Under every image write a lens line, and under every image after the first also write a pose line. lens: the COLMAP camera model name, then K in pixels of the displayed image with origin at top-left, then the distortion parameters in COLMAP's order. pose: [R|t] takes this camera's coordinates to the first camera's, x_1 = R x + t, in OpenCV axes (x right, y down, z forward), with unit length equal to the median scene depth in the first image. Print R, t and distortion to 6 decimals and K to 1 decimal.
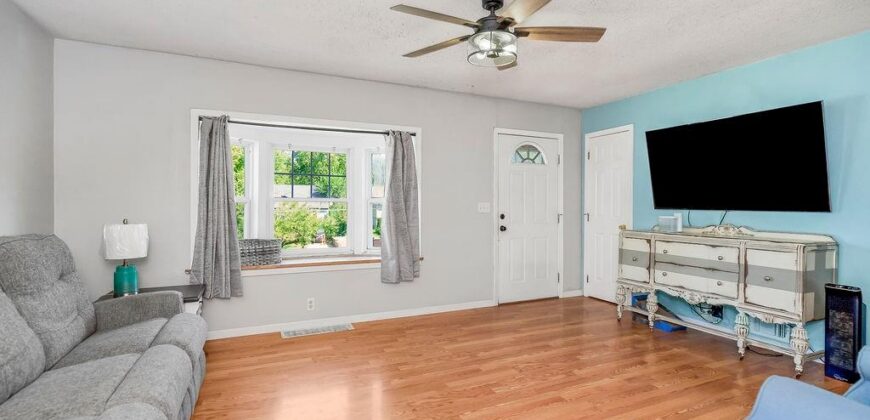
lens RADIAL K [[407.8, 0, 436.5], [0, 407.8, 209.5], [0, 0, 1]] dist [-0.003901, -0.000311]
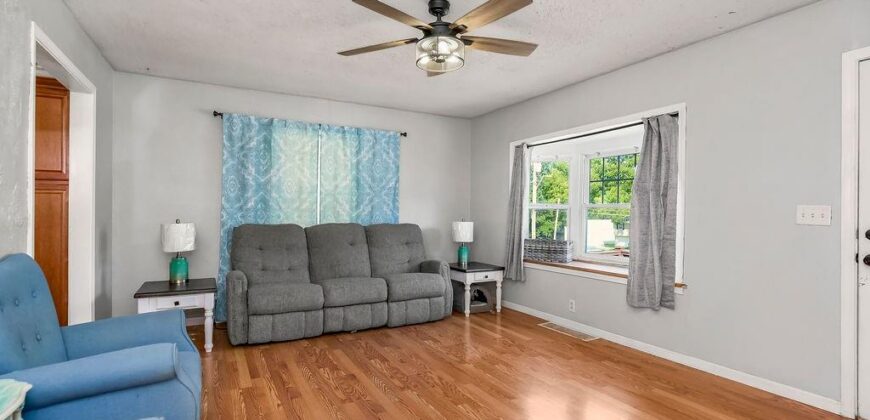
lens RADIAL K [[407.8, 0, 434.3], [0, 407.8, 214.5], [0, 0, 1]] dist [-0.003901, -0.000311]
pose [[0.085931, 0.004855, -0.996289, 0.701738], [-0.015871, 0.999868, 0.003503, 0.000538], [0.996175, 0.015511, 0.085997, 0.554111]]
